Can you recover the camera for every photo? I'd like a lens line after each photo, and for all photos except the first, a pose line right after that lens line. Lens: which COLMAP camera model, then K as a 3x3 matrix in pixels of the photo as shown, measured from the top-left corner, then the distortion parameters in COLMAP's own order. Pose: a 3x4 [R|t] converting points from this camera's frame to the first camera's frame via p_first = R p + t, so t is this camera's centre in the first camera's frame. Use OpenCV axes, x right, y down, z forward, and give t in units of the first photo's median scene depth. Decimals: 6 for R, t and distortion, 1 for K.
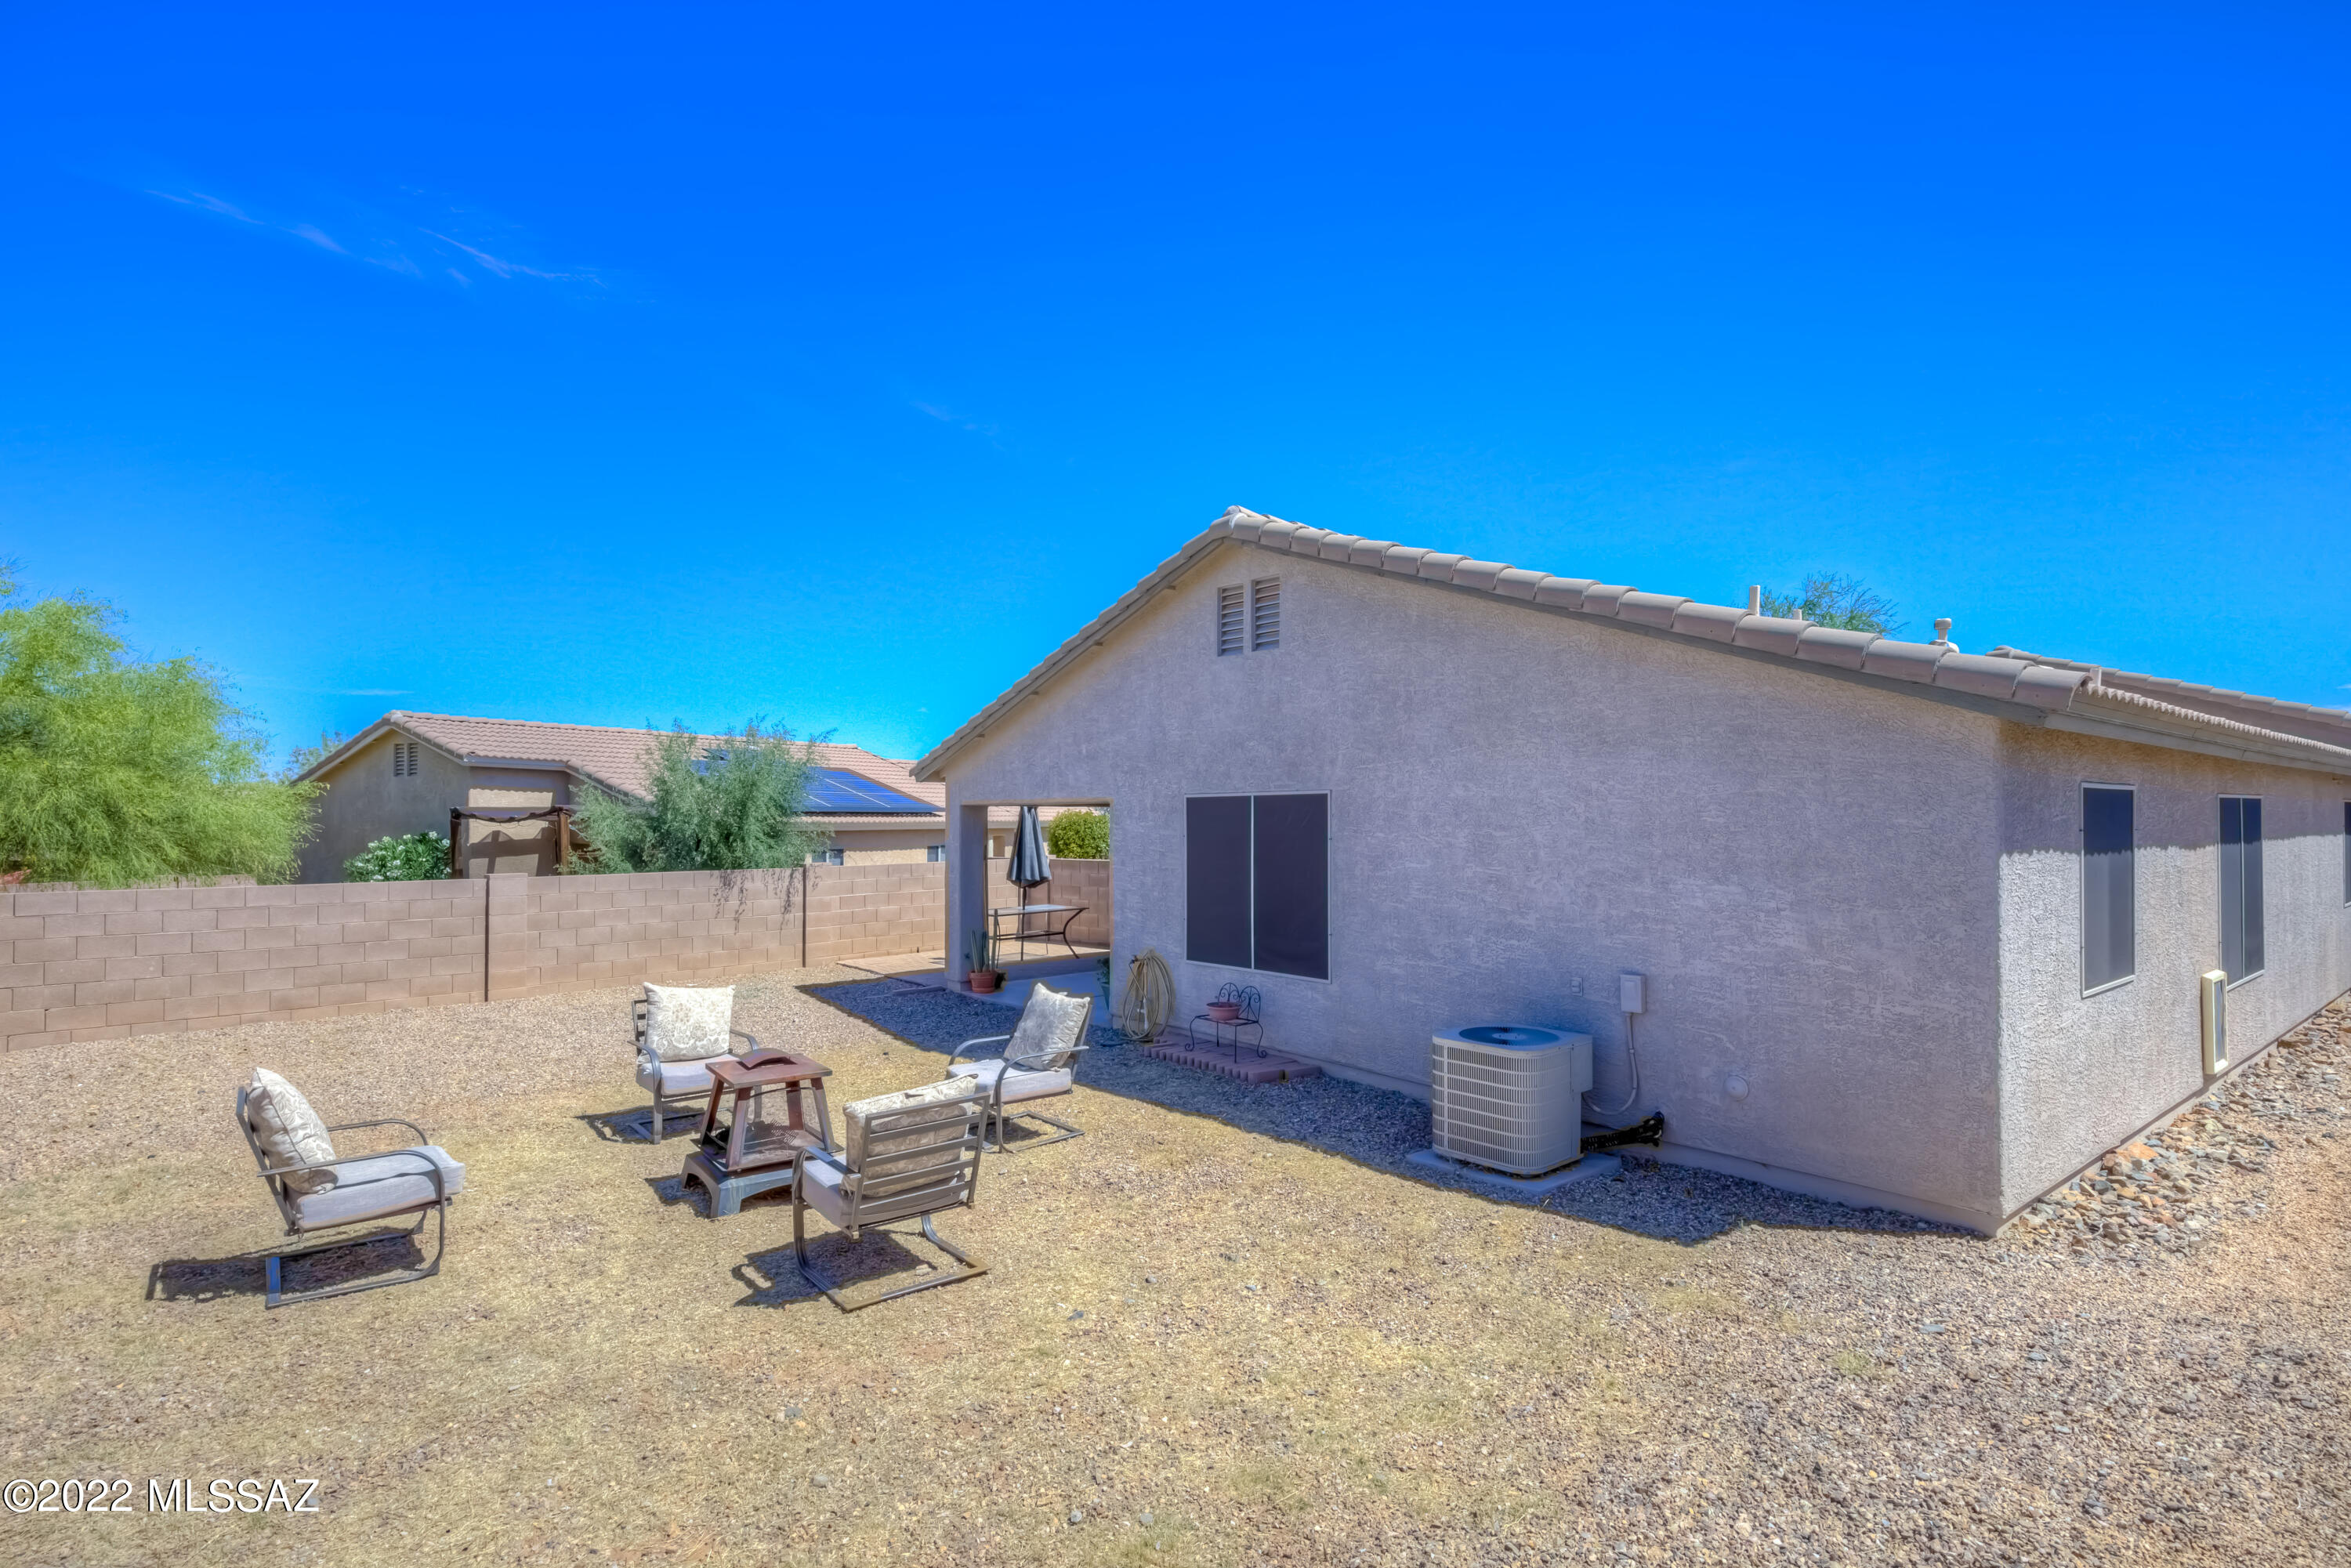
lens RADIAL K [[1222.2, 0, 1175.5], [0, 1222.2, 784.0], [0, 0, 1]] dist [-0.005589, -0.001003]
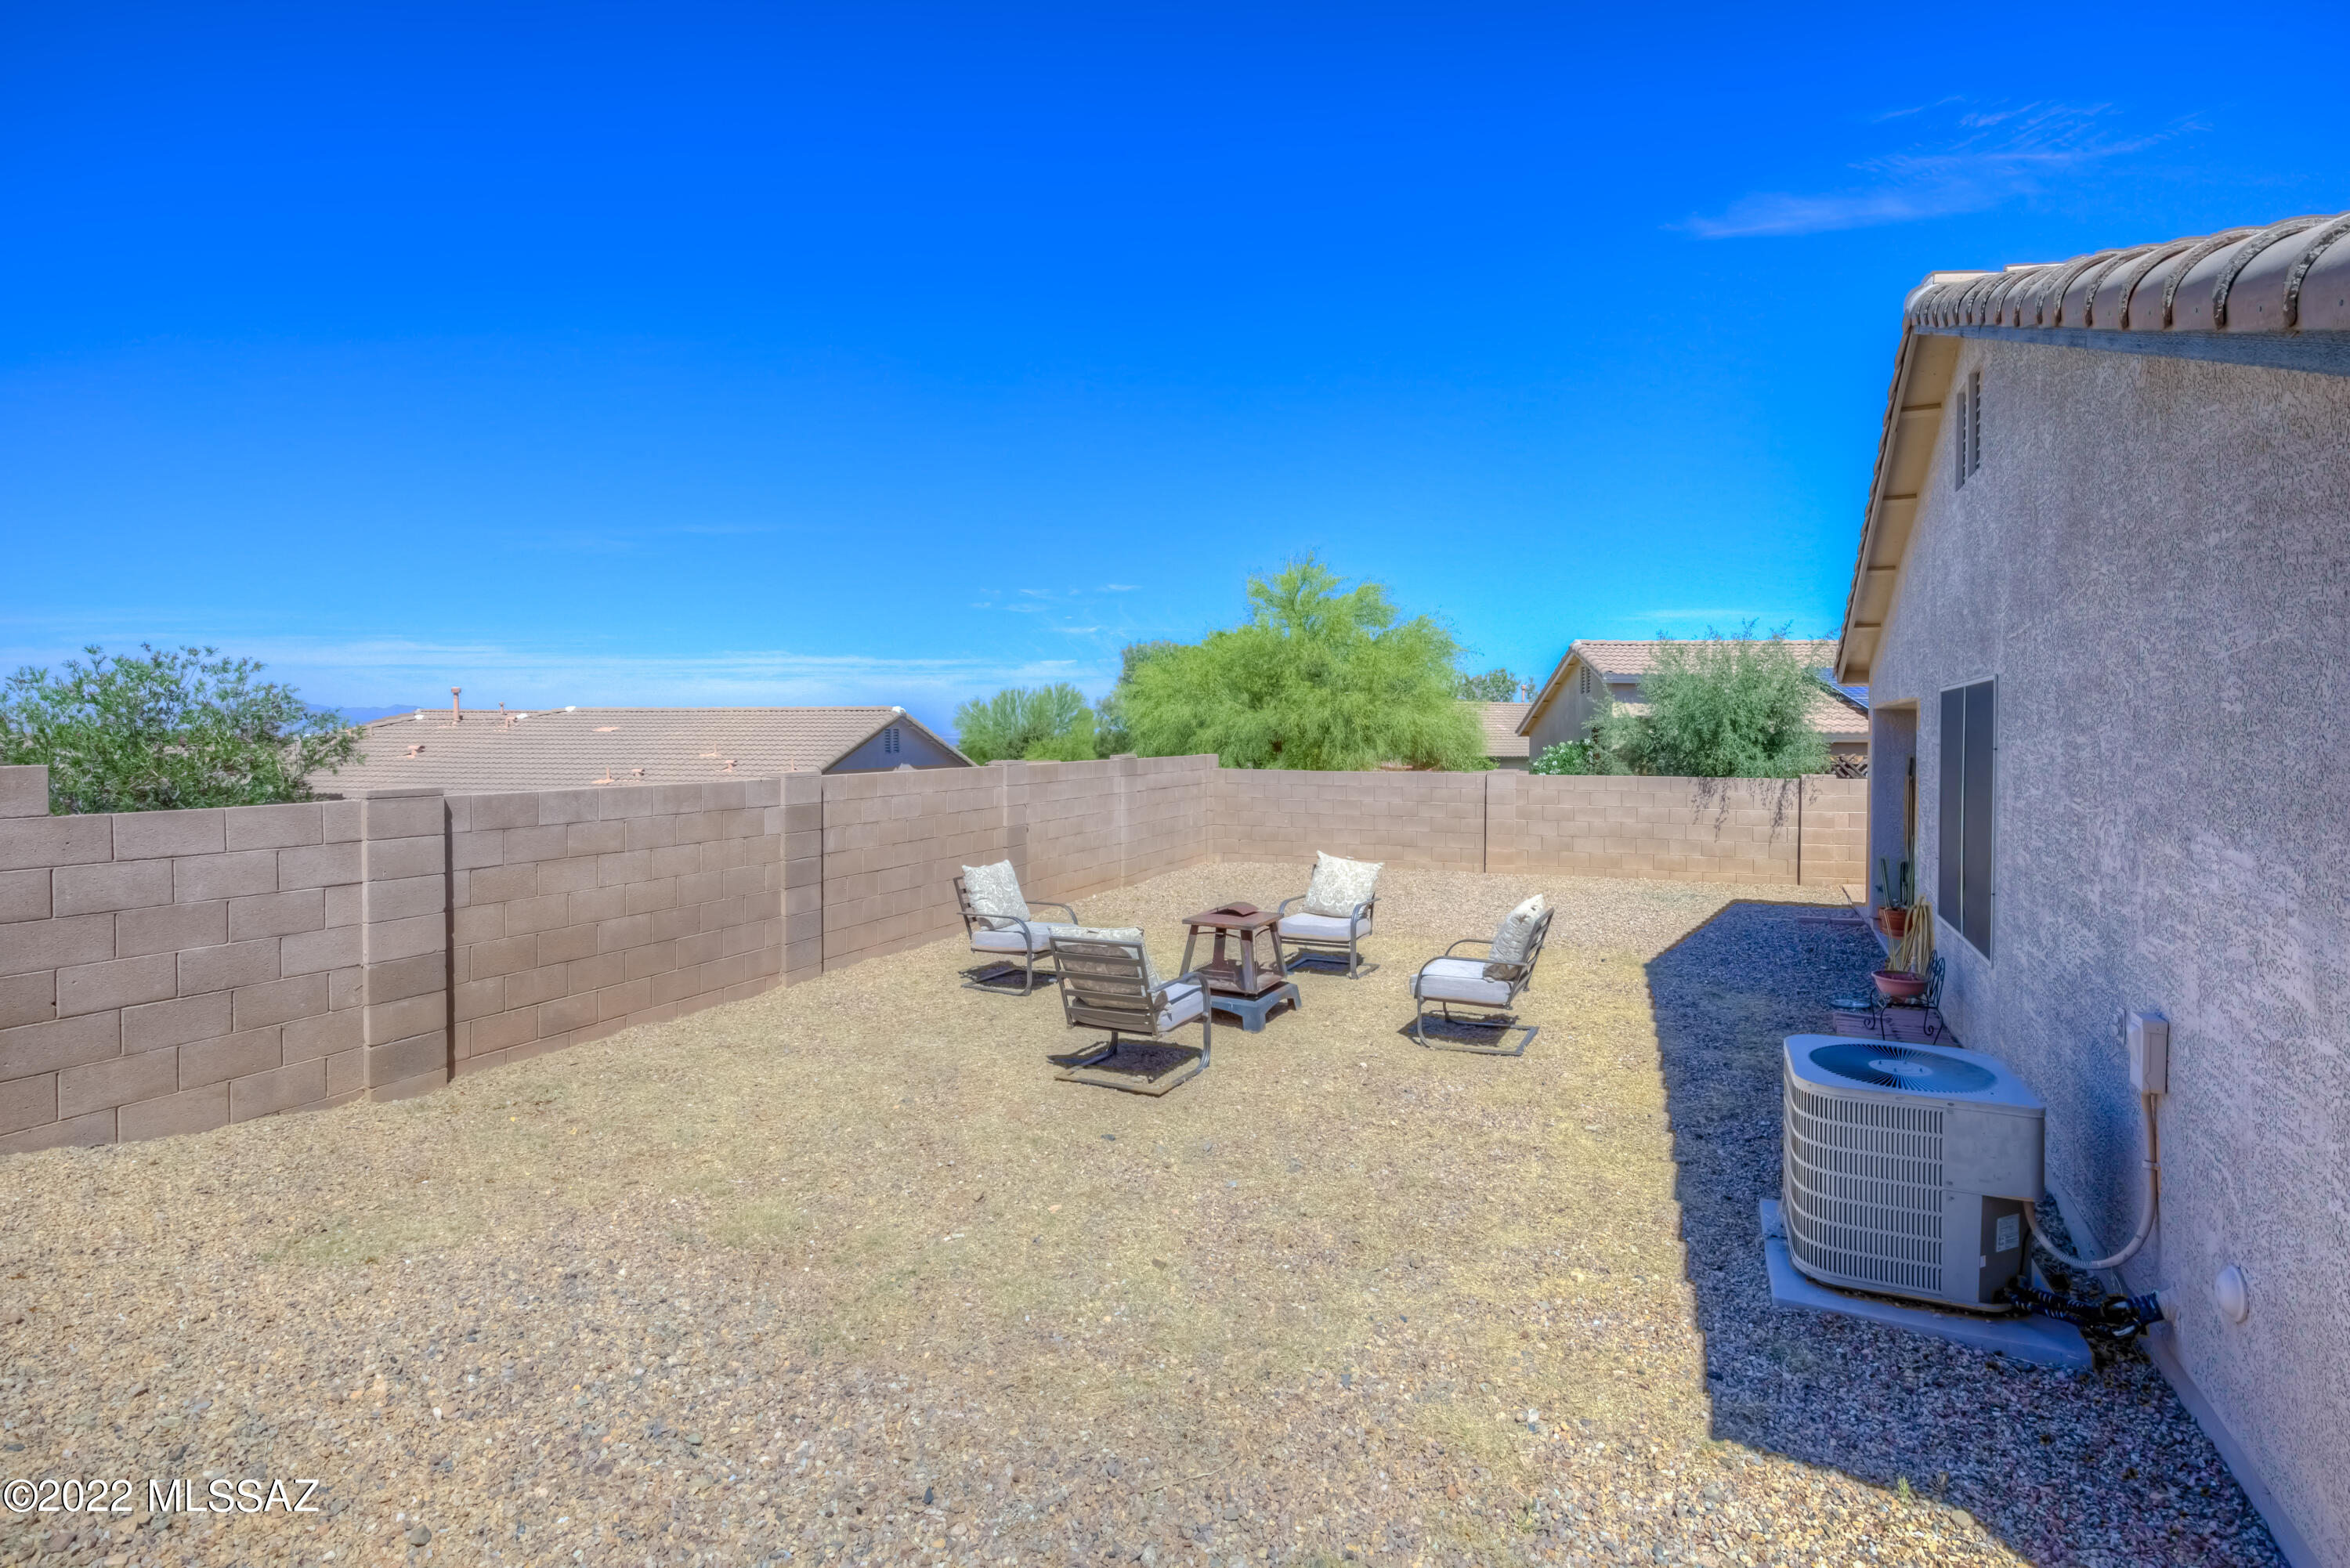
lens RADIAL K [[1149.4, 0, 1174.5], [0, 1149.4, 738.3], [0, 0, 1]] dist [0.000021, 0.000029]
pose [[0.380337, 0.009361, -0.924801, 0.383011], [0.020075, 0.999630, 0.018374, 0.013120], [0.924630, -0.025553, 0.380008, 0.257335]]
